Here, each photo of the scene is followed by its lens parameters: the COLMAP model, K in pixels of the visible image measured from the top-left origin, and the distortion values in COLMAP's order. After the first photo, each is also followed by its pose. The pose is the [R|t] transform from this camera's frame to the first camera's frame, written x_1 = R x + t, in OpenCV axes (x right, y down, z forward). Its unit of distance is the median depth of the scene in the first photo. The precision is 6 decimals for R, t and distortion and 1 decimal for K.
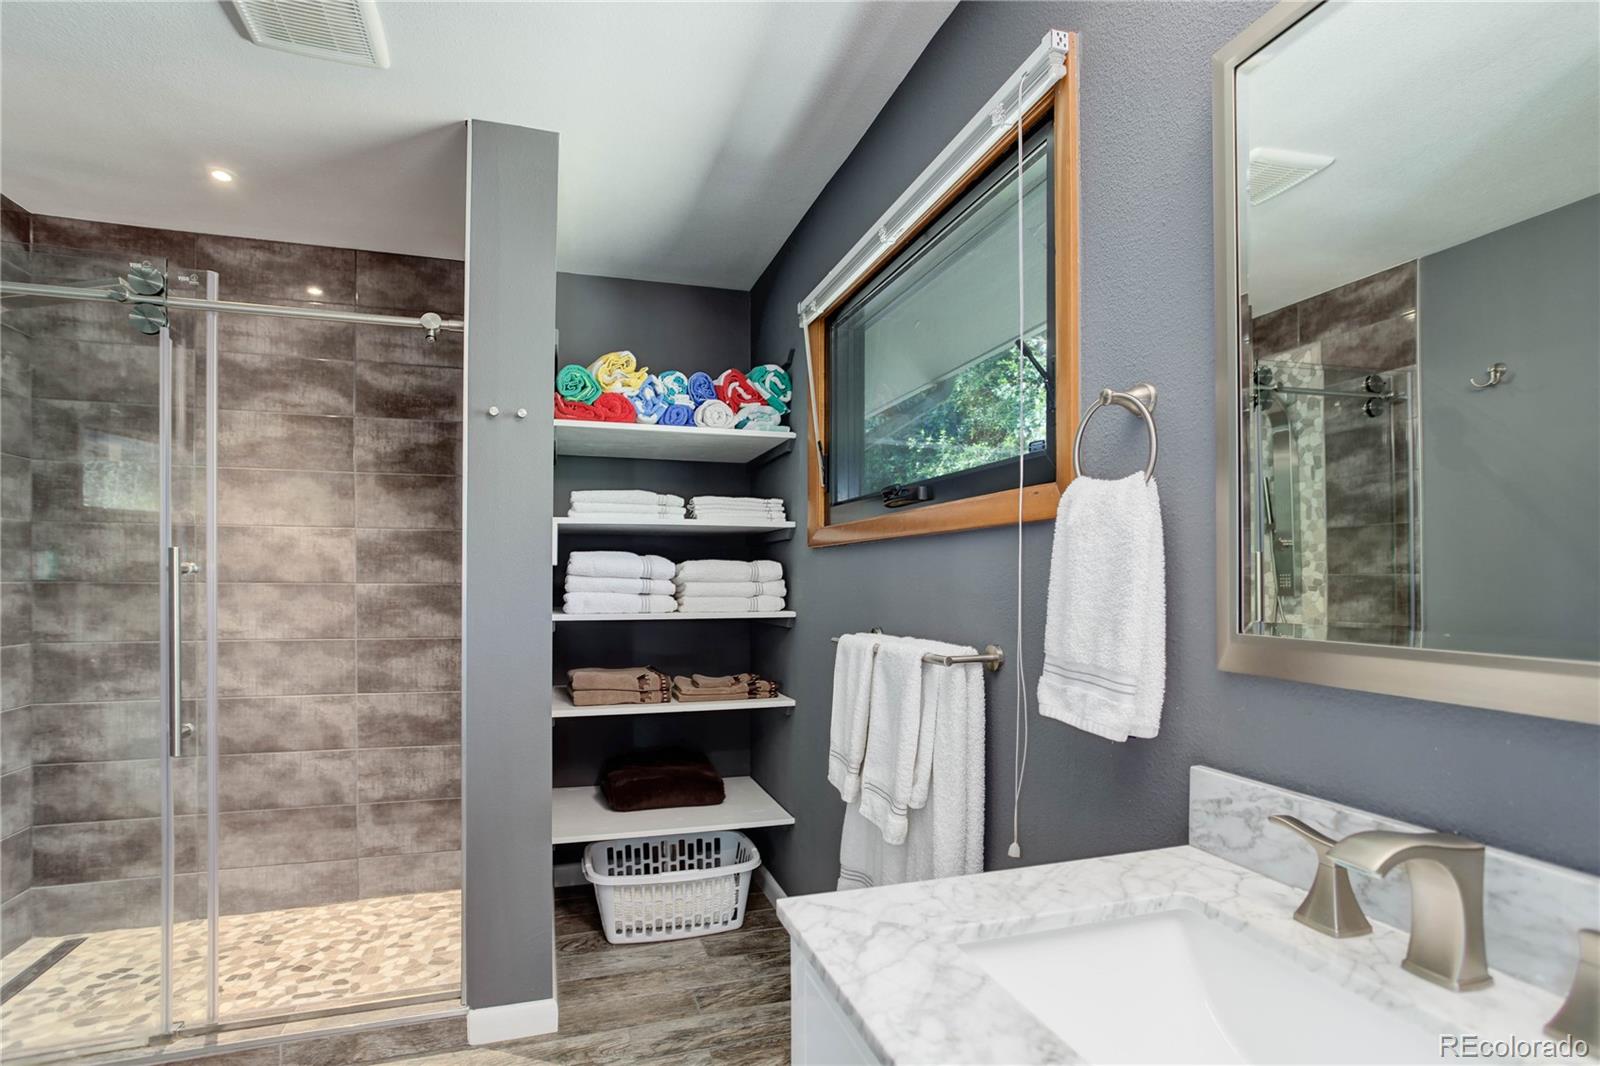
lens RADIAL K [[784.3, 0, 795.4], [0, 784.3, 595.8], [0, 0, 1]] dist [-0.028997, 0.000079]
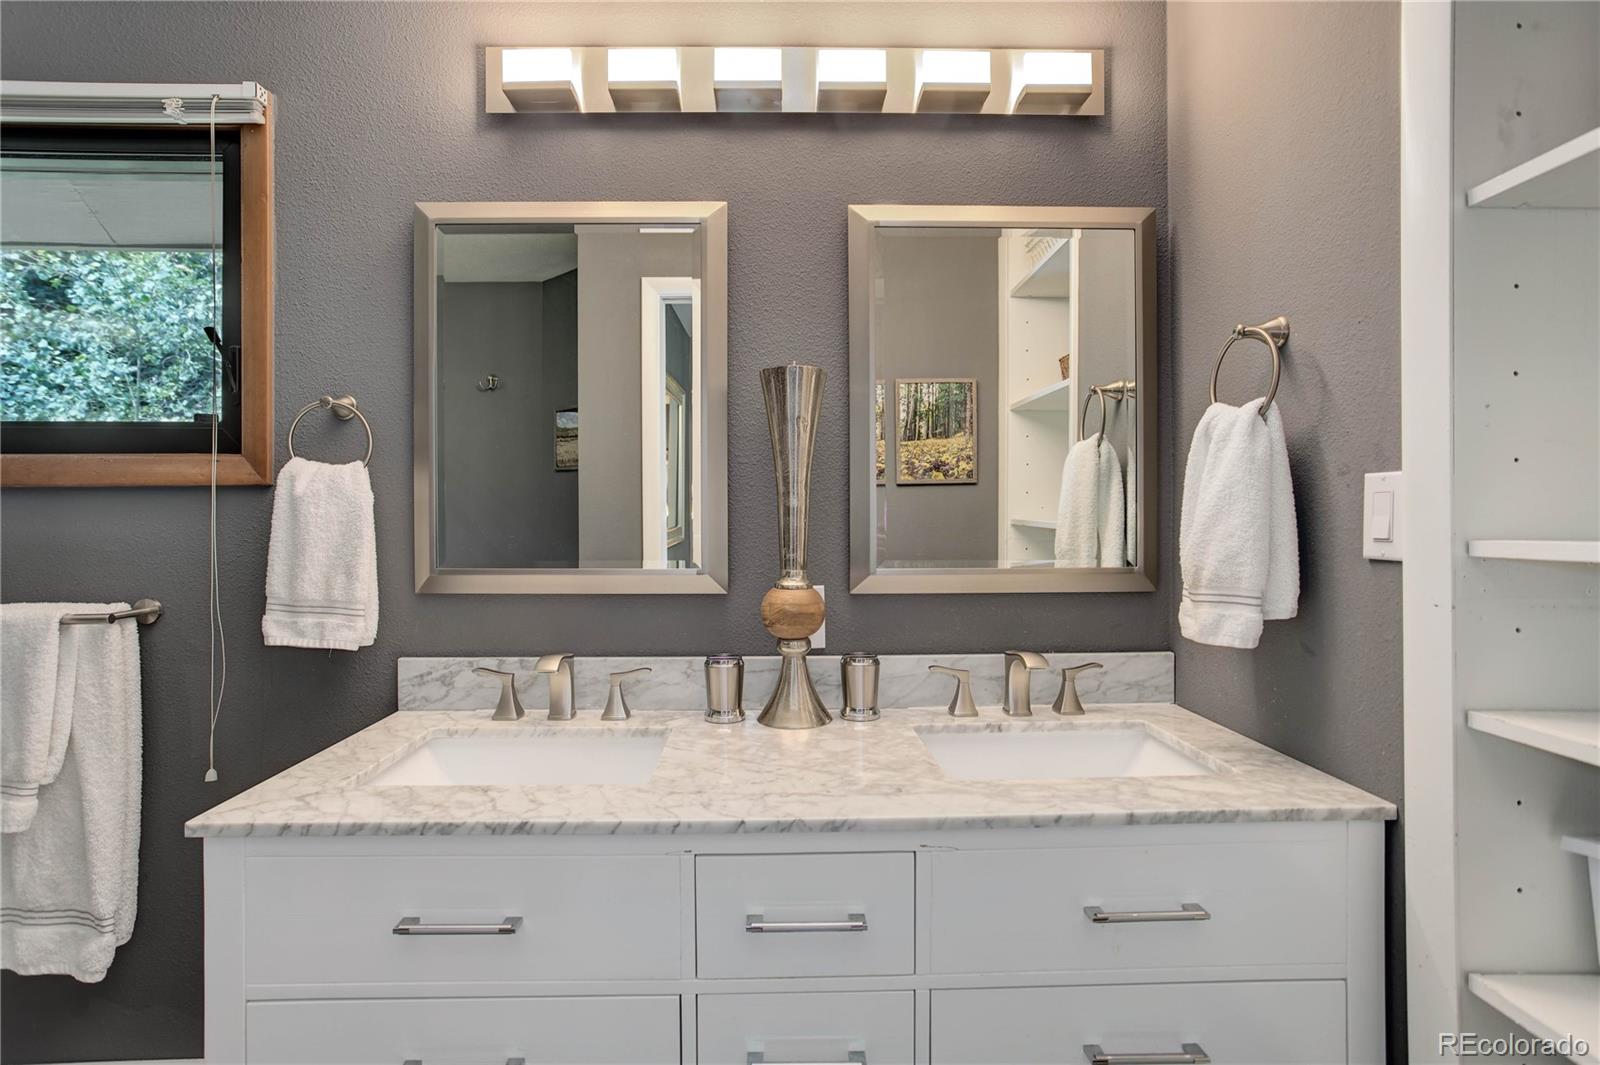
lens RADIAL K [[787.1, 0, 786.7], [0, 787.1, 519.5], [0, 0, 1]] dist [-0.054289, 0.036618]
pose [[0.271375, -0.003122, 0.962469, -0.682143], [0.018676, 0.999824, -0.002023, -0.032139], [-0.962292, 0.018524, 0.271385, -0.136316]]
